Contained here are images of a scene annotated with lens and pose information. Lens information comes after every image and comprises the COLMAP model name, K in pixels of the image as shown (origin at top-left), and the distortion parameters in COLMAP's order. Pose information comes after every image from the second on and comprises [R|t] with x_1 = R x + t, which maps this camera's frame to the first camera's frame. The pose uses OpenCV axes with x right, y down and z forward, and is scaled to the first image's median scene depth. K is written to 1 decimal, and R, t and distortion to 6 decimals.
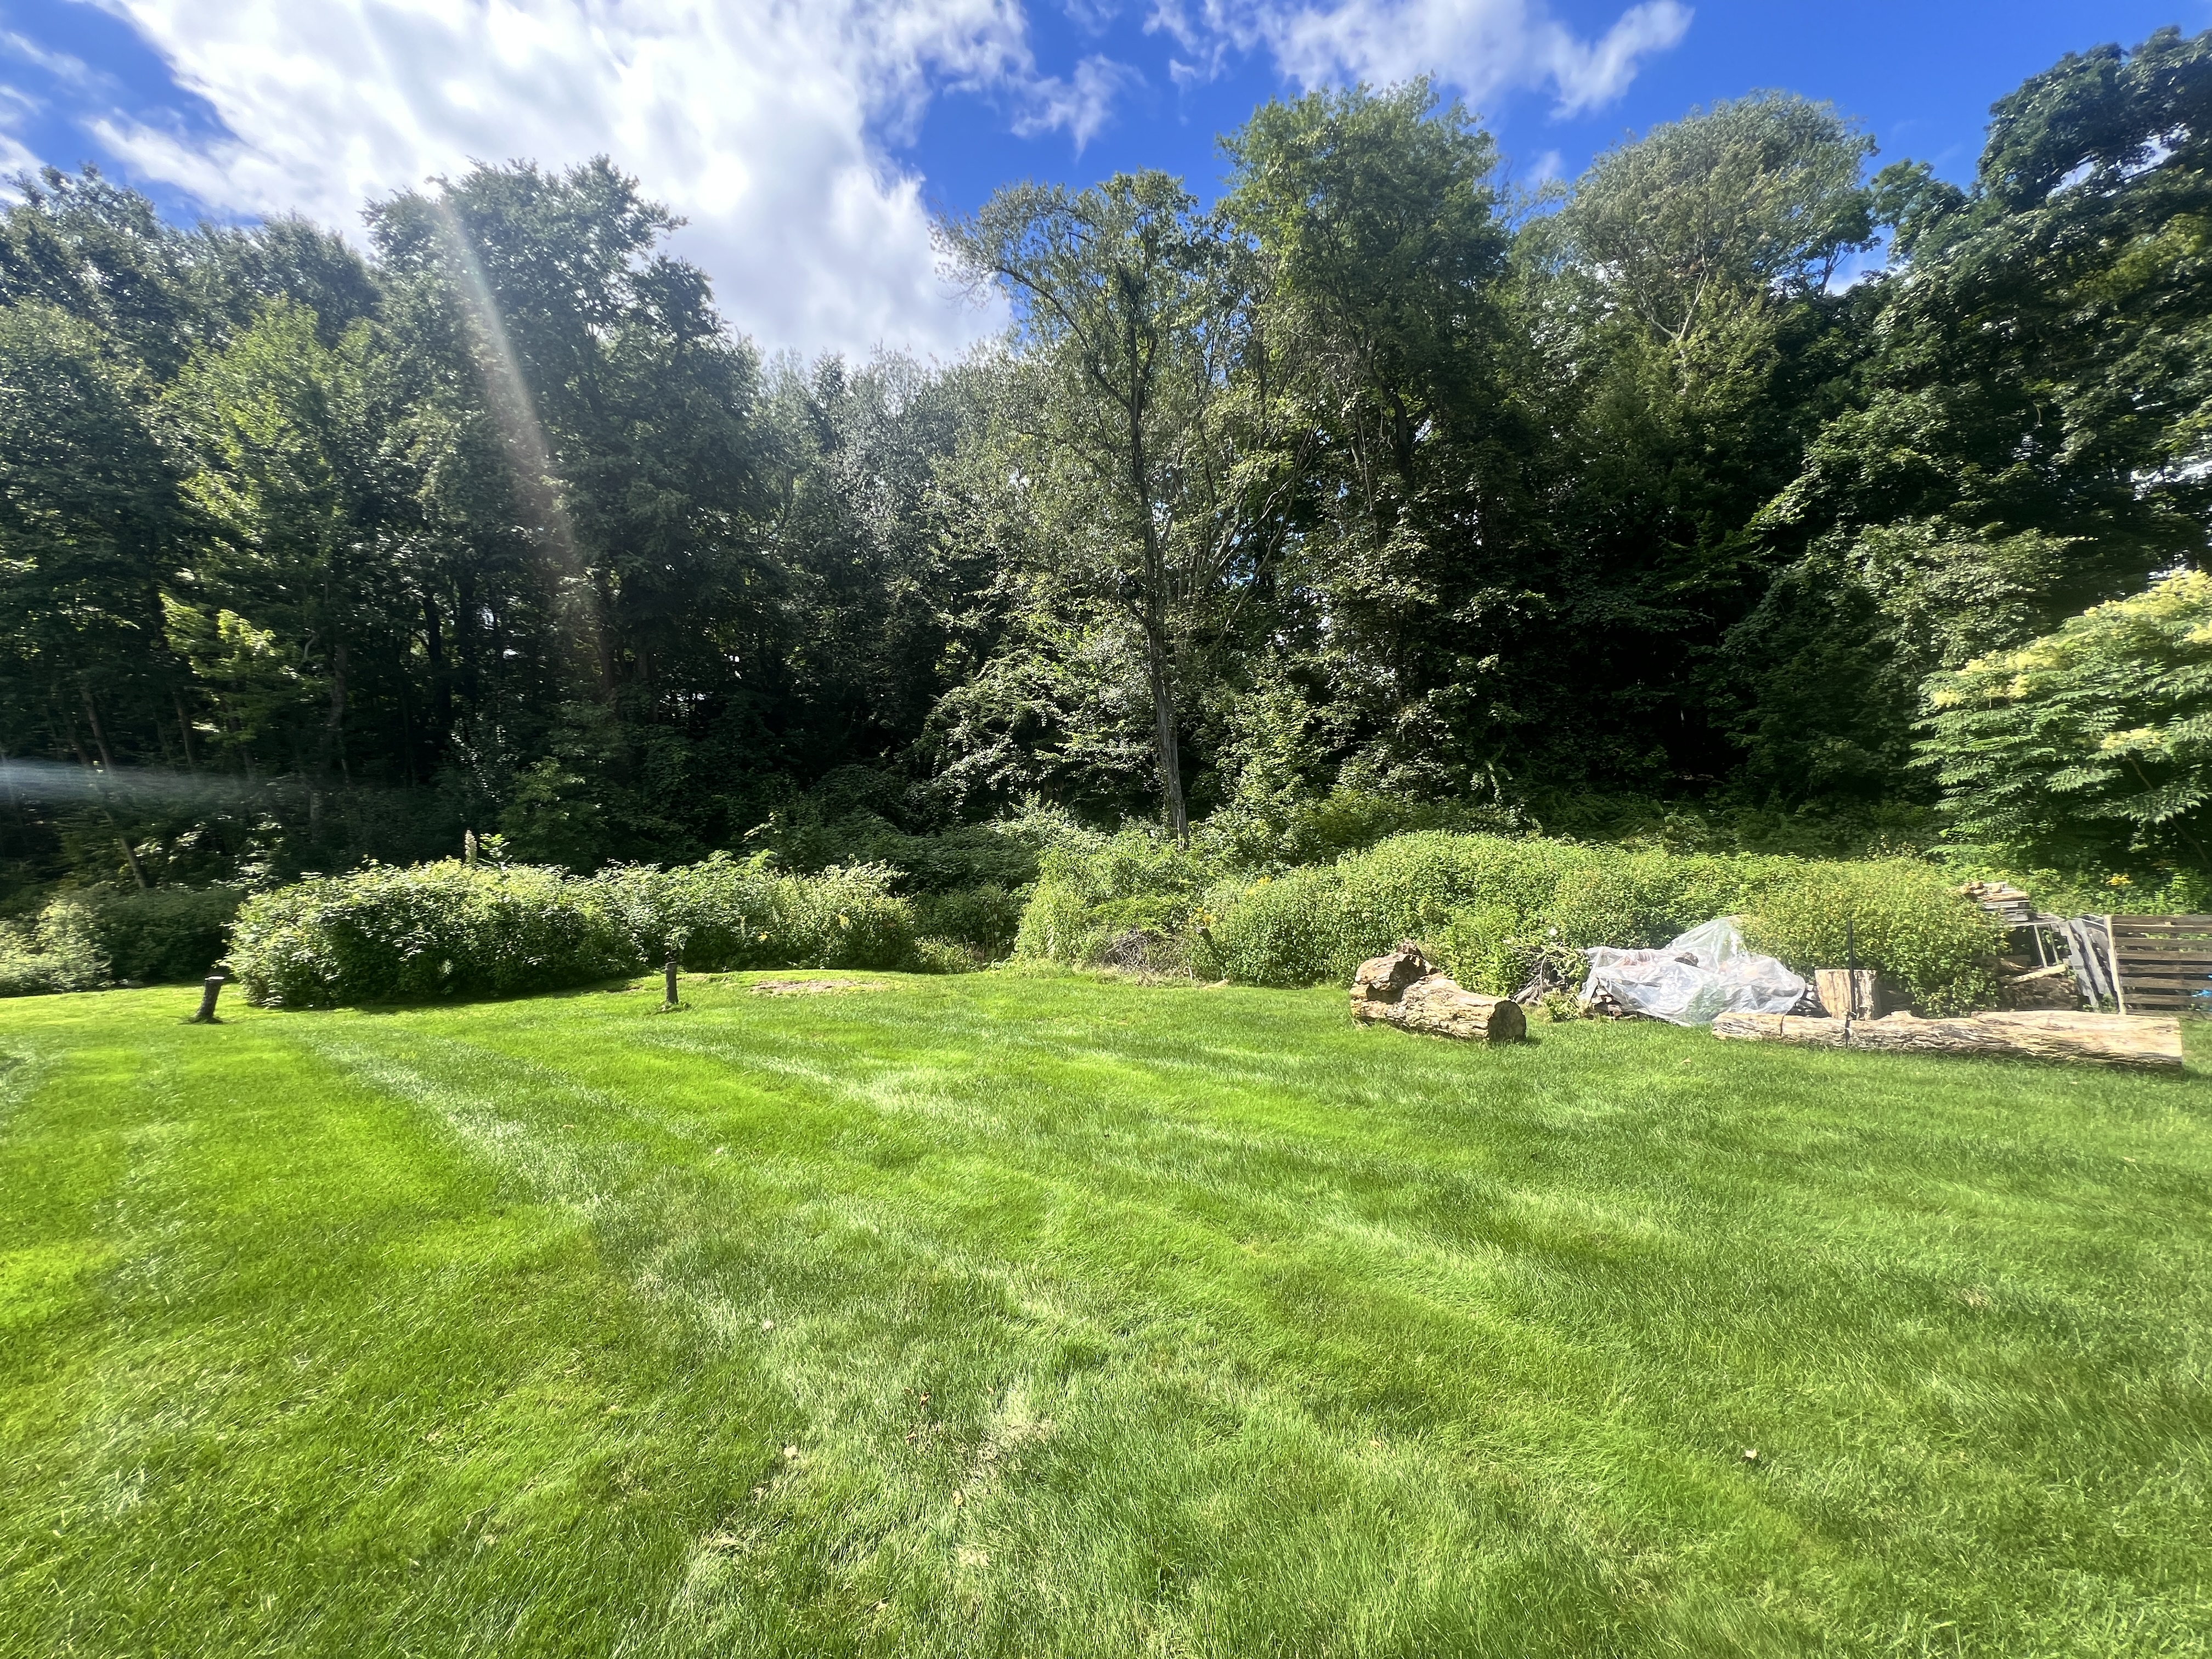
lens RADIAL K [[886.0, 0, 1102.3], [0, 886.0, 833.8], [0, 0, 1]] dist [-0.000359, 0.000235]
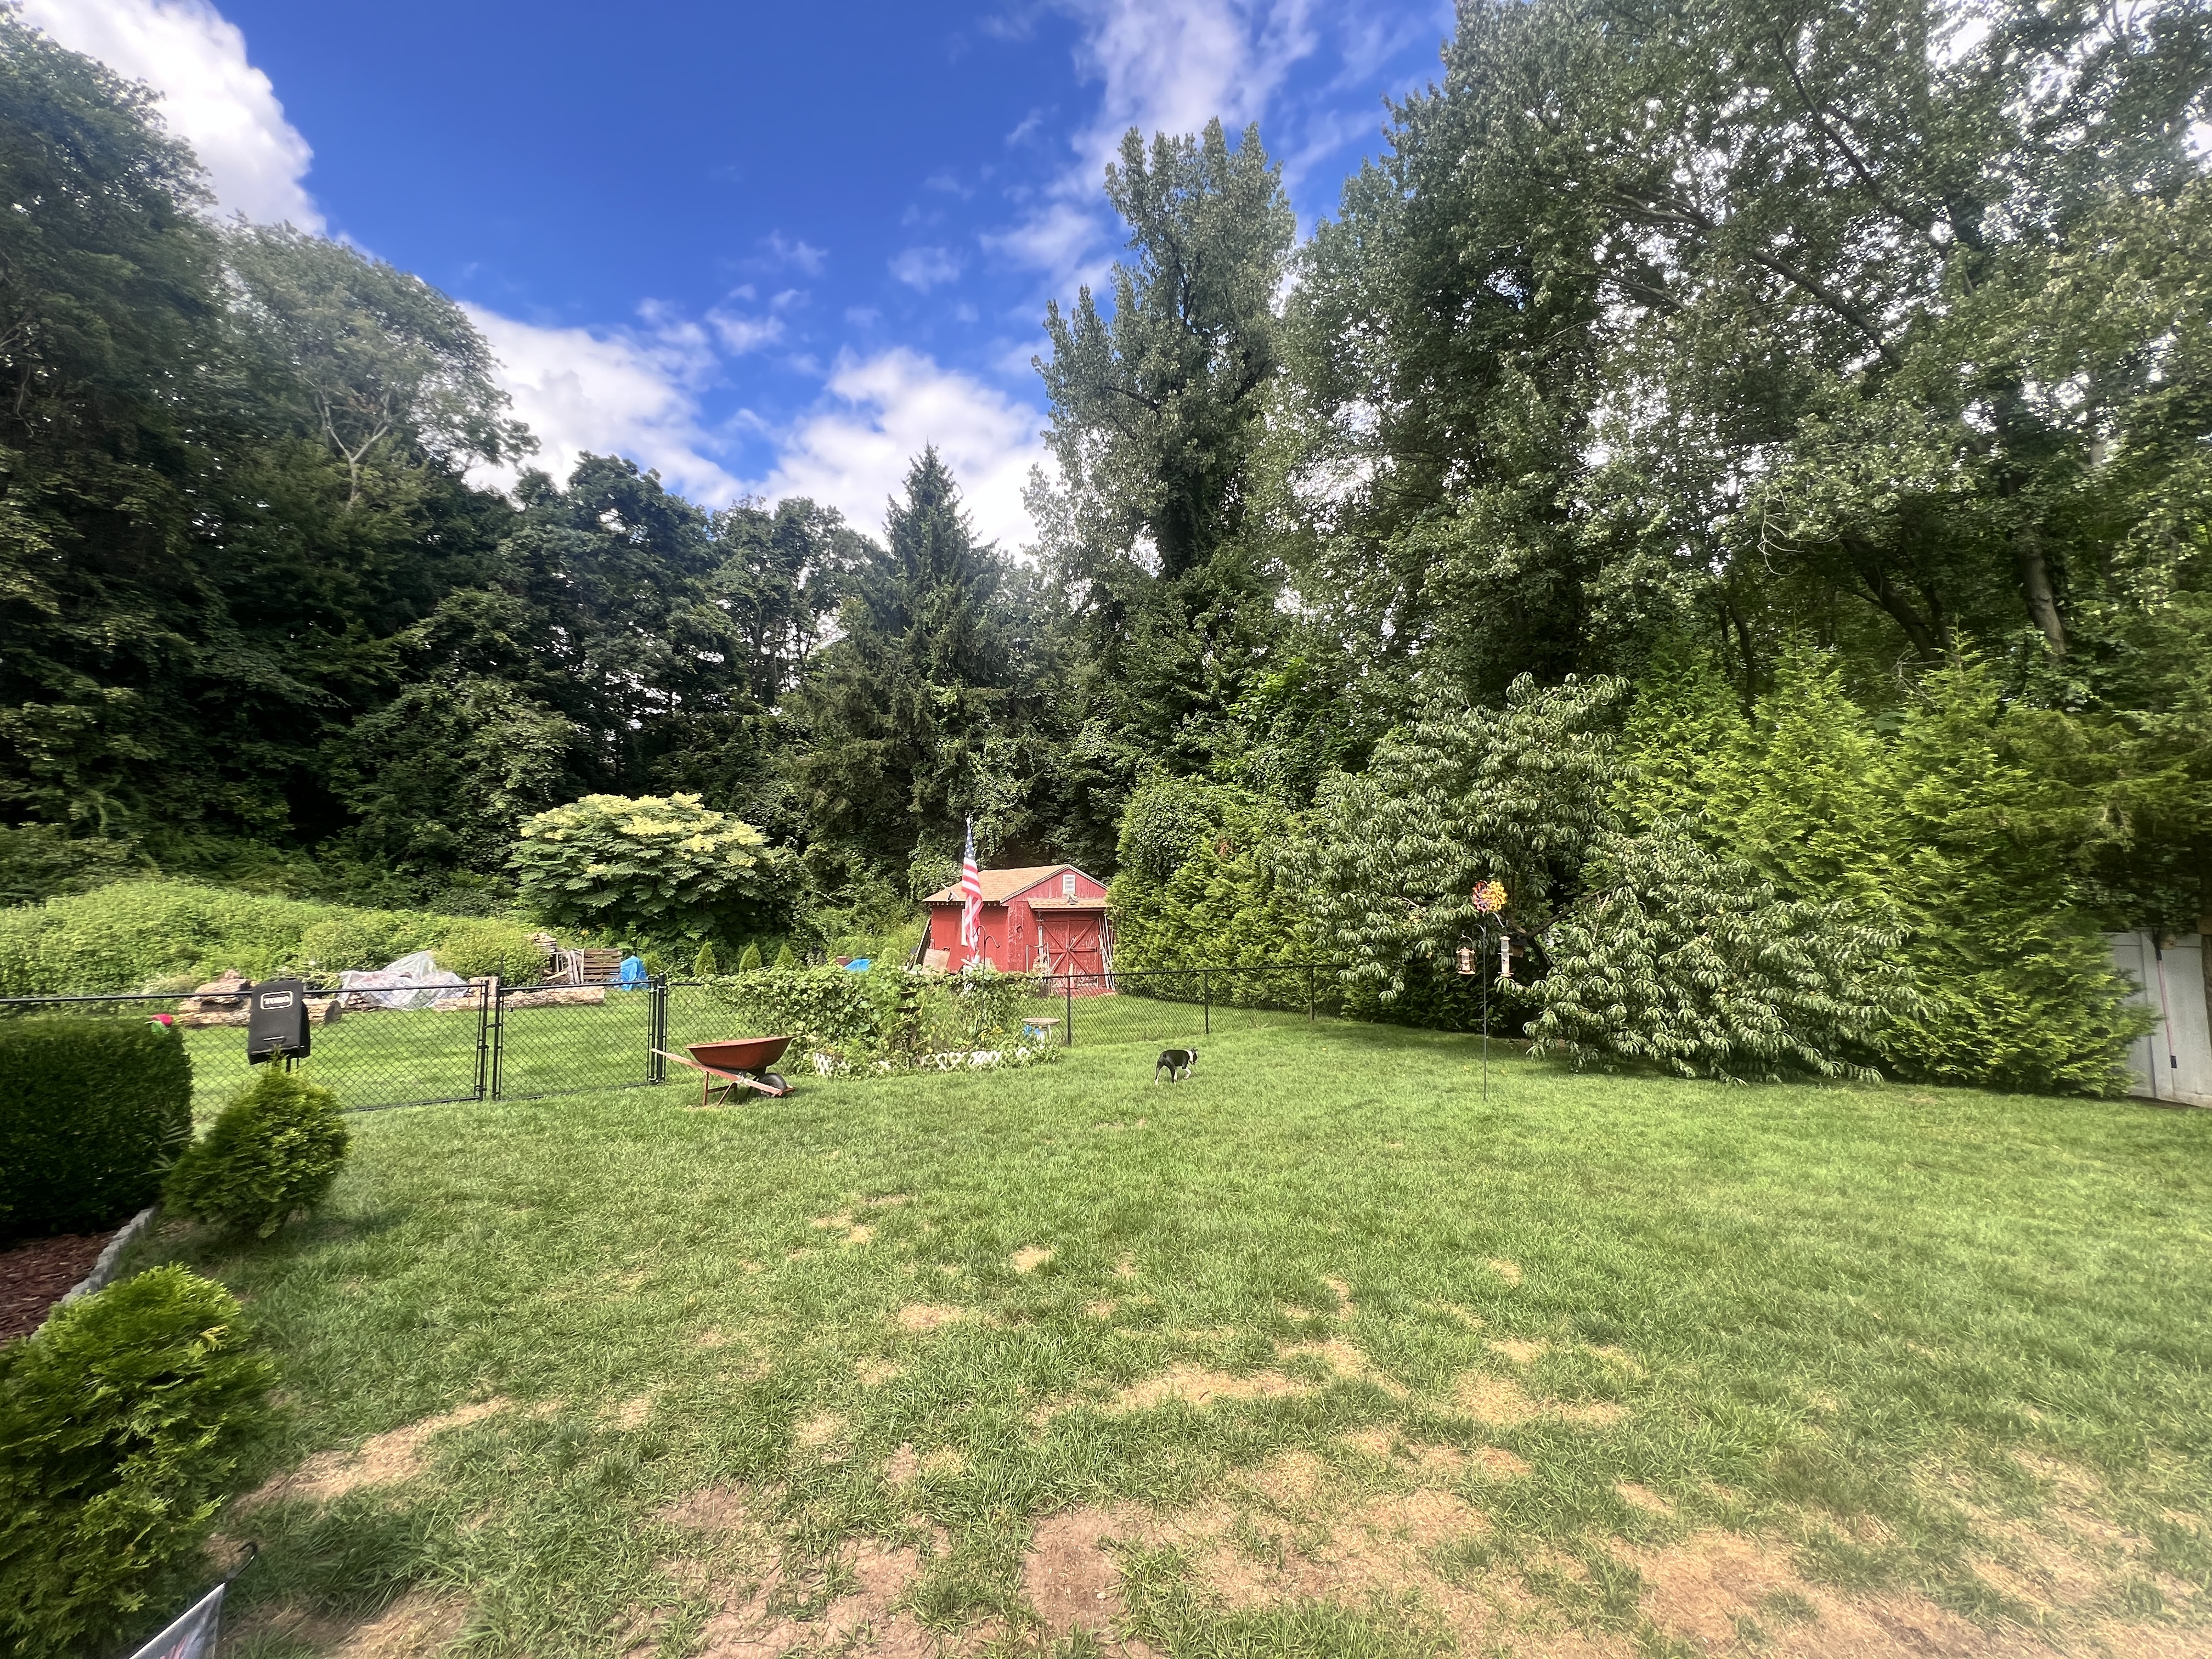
lens RADIAL K [[886.0, 0, 1102.3], [0, 886.0, 833.8], [0, 0, 1]] dist [-0.000359, 0.000235]
pose [[0.159653, 0.116060, 0.980327, -0.382067], [-0.084058, 0.991056, -0.103641, -0.032208], [-0.983588, -0.065857, 0.167981, -0.283765]]
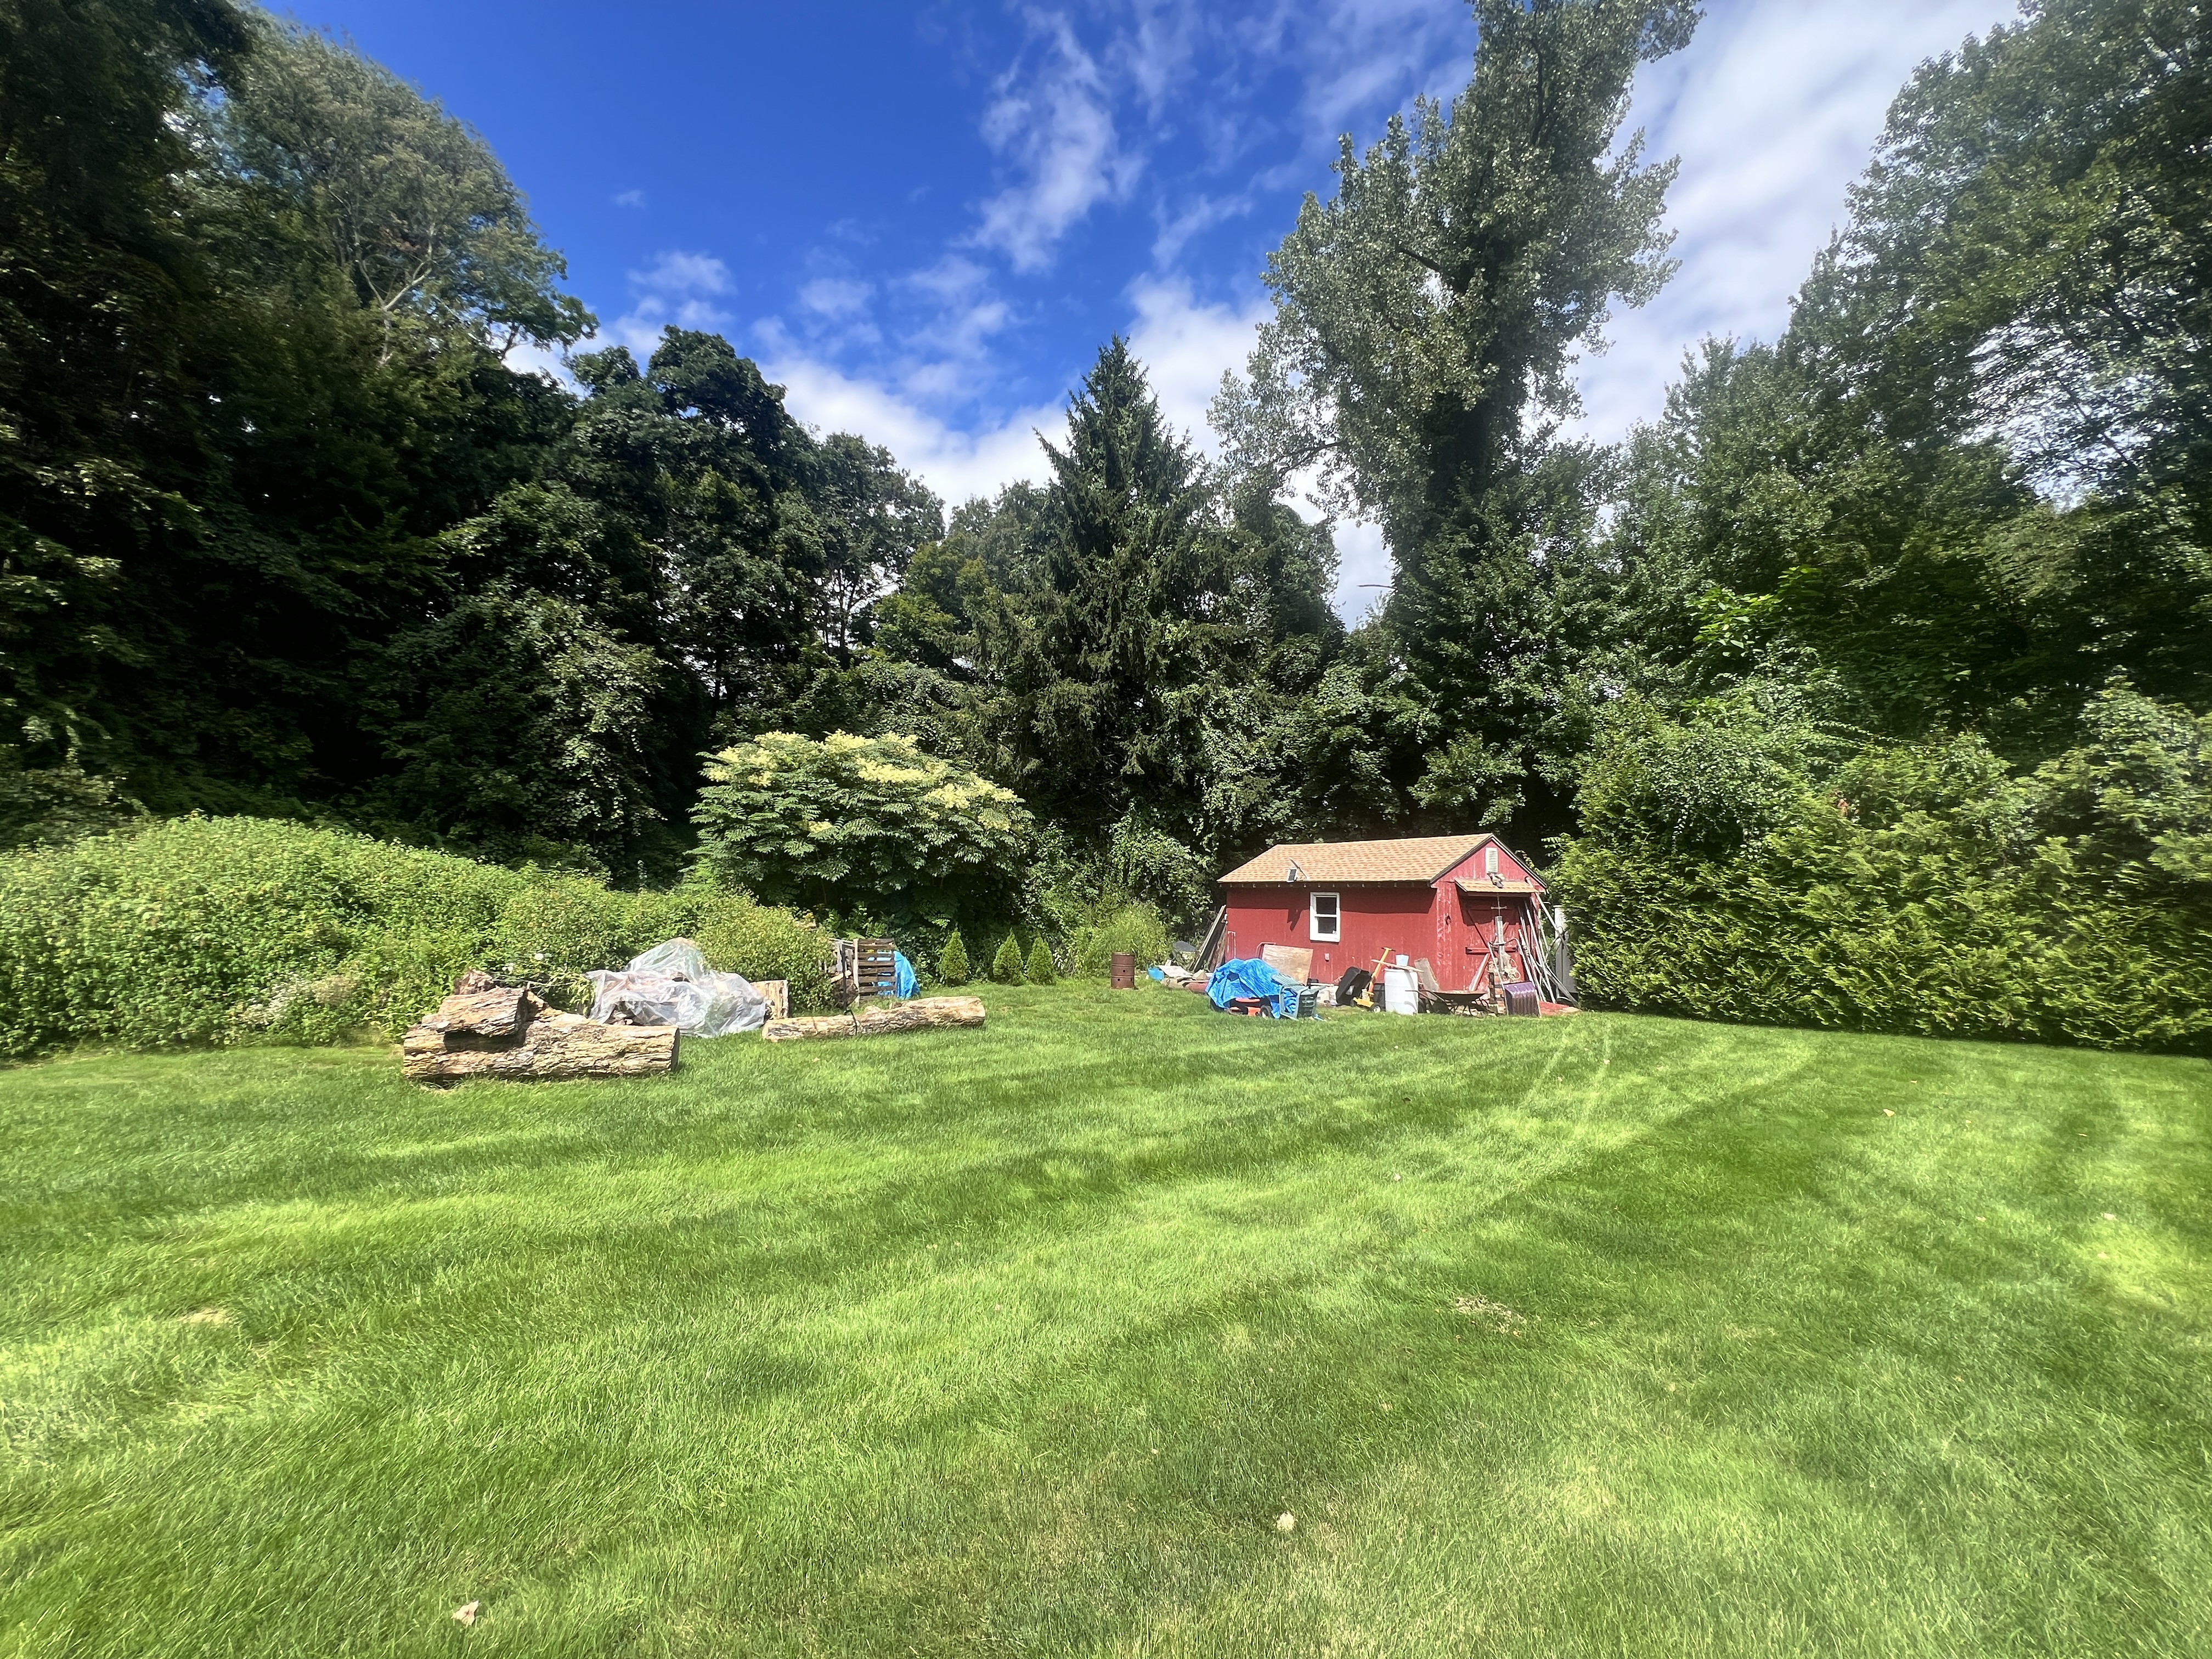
lens RADIAL K [[886.0, 0, 1102.3], [0, 886.0, 833.8], [0, 0, 1]] dist [-0.000359, 0.000235]
pose [[0.090281, 0.114428, 0.989321, -0.174202], [-0.098249, 0.989555, -0.105490, 0.010865], [-0.991058, -0.087676, 0.100581, 0.155350]]
